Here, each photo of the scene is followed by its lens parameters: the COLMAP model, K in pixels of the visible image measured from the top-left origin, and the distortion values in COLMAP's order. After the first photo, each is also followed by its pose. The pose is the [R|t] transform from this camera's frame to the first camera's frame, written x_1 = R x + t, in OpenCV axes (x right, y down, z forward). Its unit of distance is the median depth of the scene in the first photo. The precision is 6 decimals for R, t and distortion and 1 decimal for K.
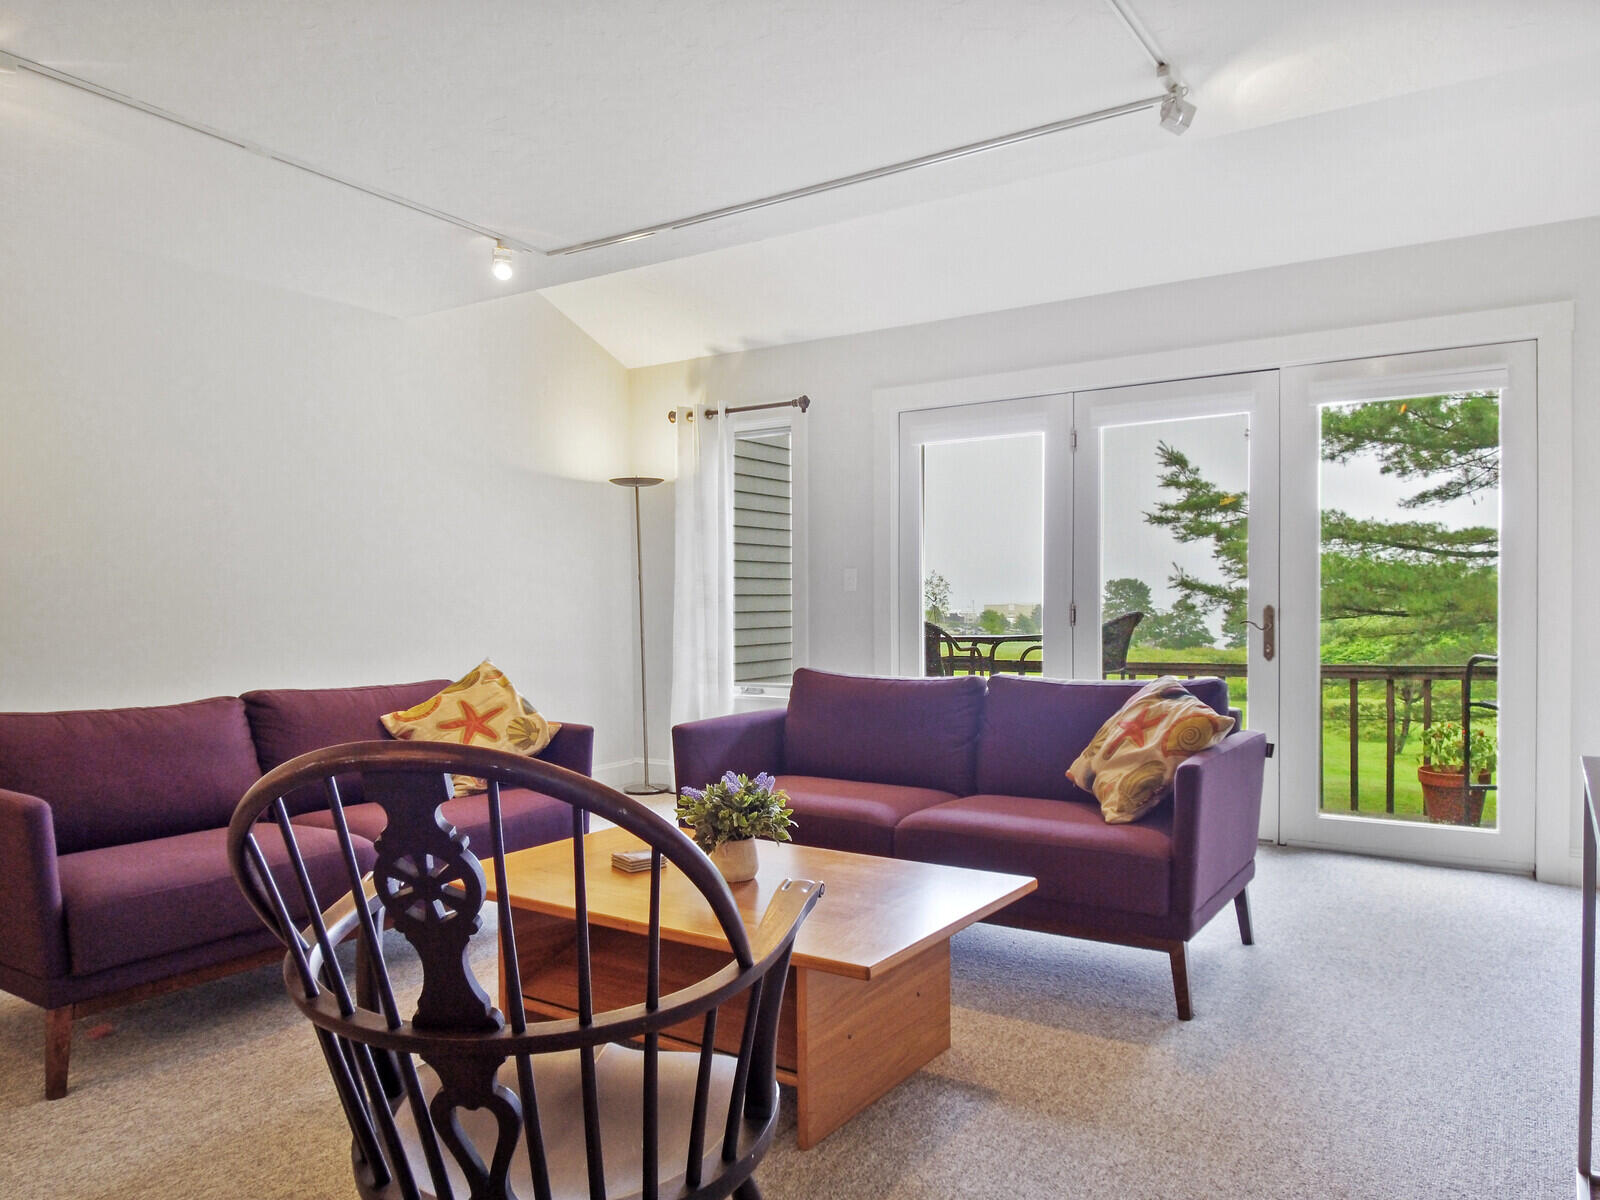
lens RADIAL K [[1134.7, 0, 797.8], [0, 1134.7, 608.3], [0, 0, 1]] dist [0.023736, -0.053852]
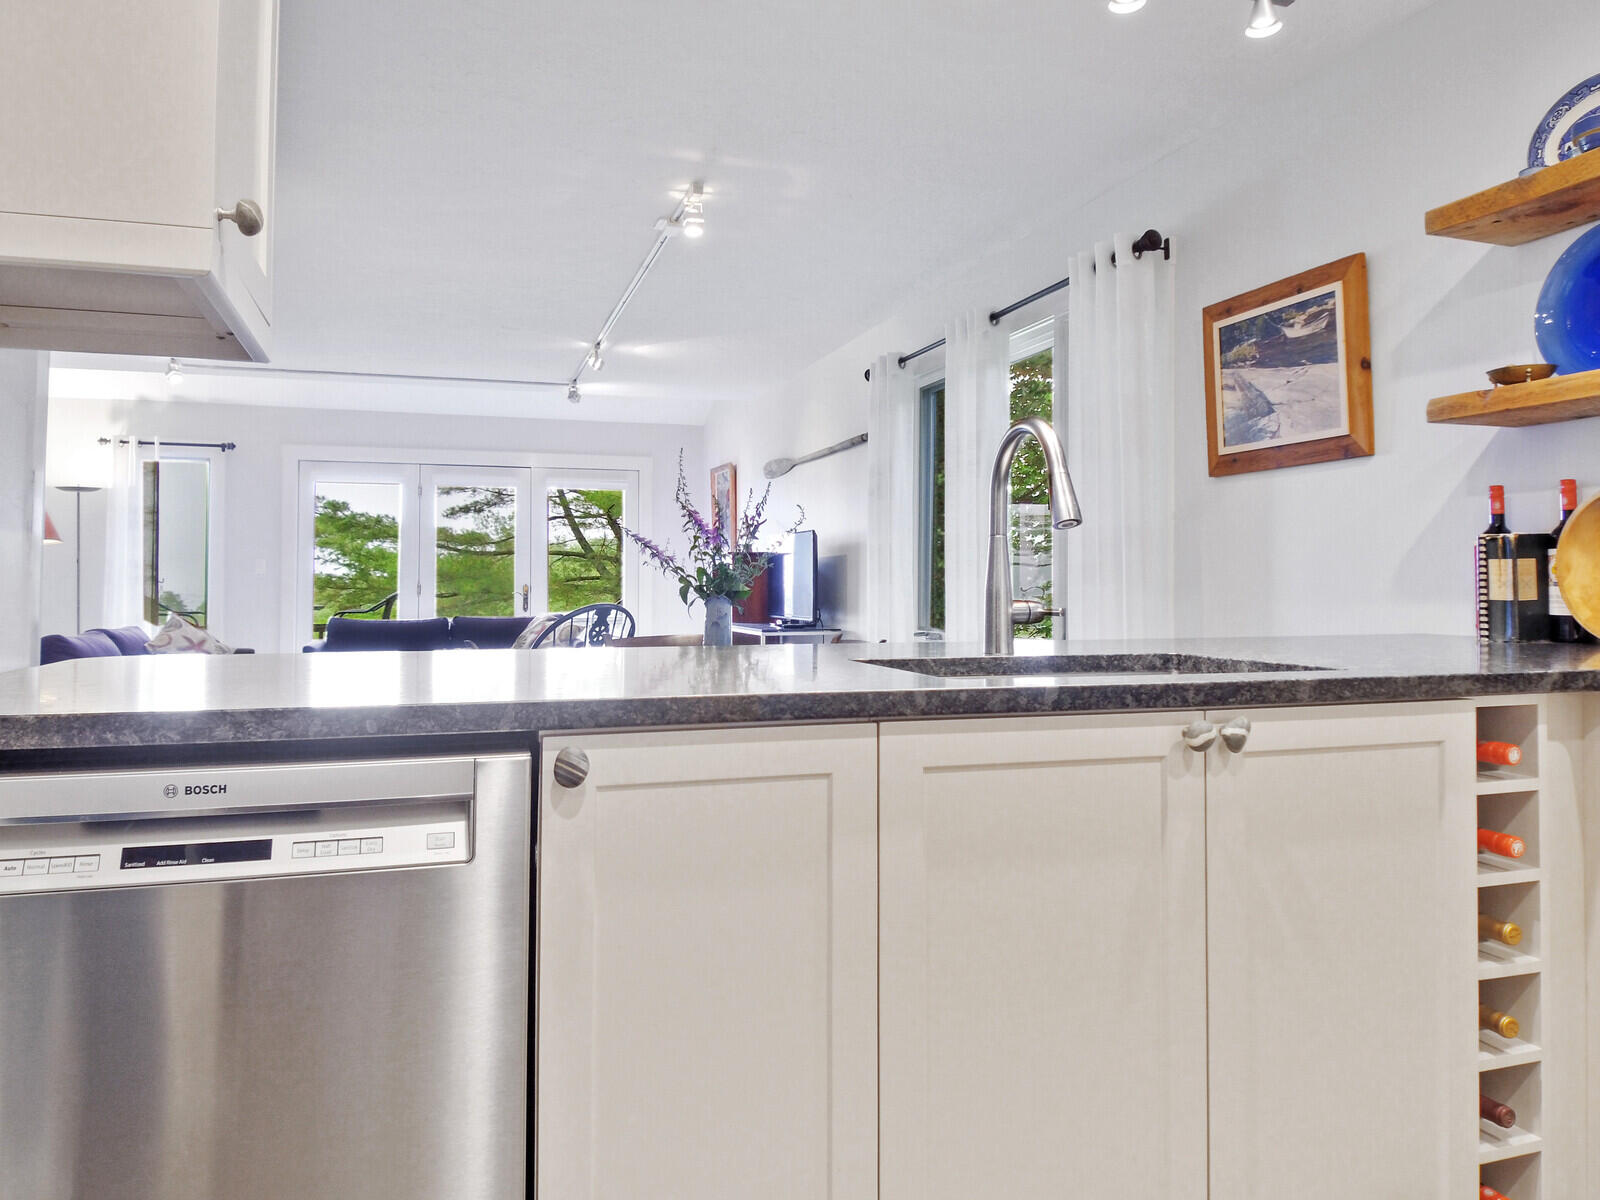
lens RADIAL K [[1134.7, 0, 797.8], [0, 1134.7, 608.3], [0, 0, 1]] dist [0.023736, -0.053852]
pose [[0.621972, -0.007661, 0.783002, -0.735175], [-0.001395, 0.999940, 0.010892, 0.014284], [-0.783039, -0.007867, 0.621923, -0.539976]]
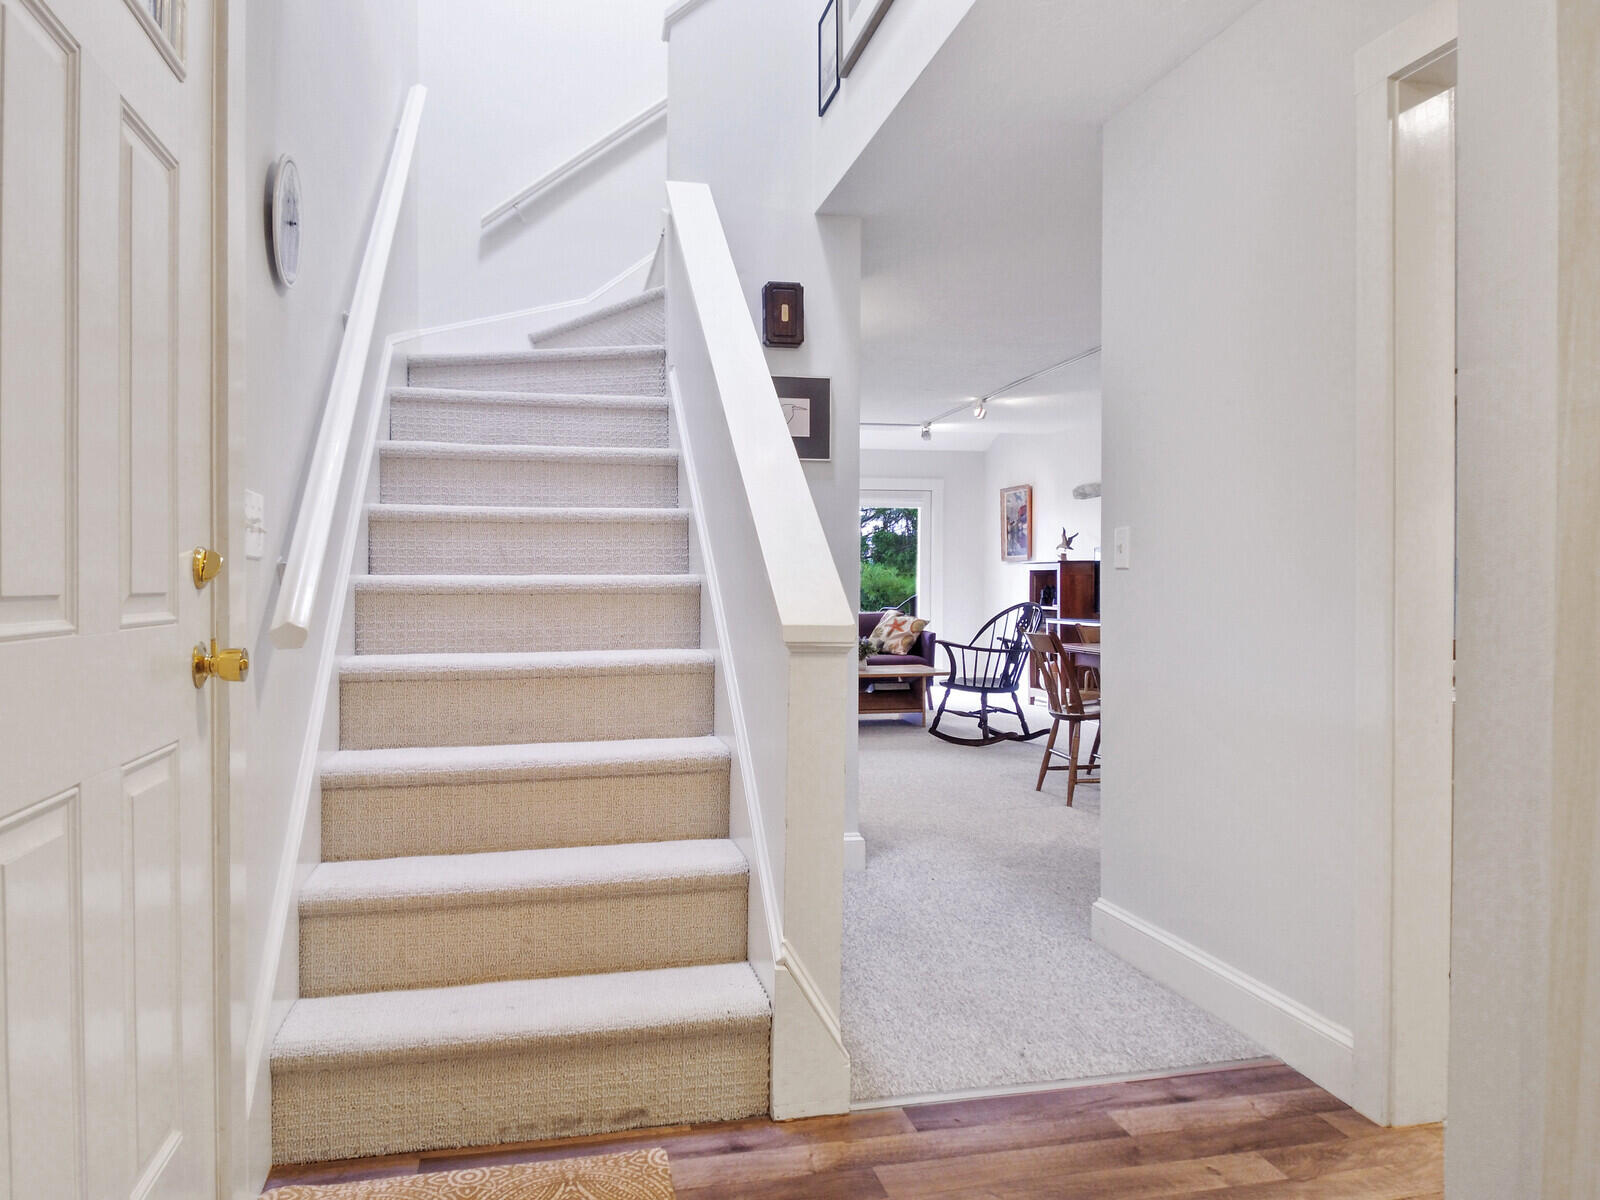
lens RADIAL K [[1134.7, 0, 797.8], [0, 1134.7, 608.3], [0, 0, 1]] dist [0.023736, -0.053852]
pose [[0.679835, -0.006564, 0.733336, -1.192630], [-0.001424, 0.999946, 0.010270, 0.015707], [-0.733364, -0.008026, 0.679789, -0.487445]]
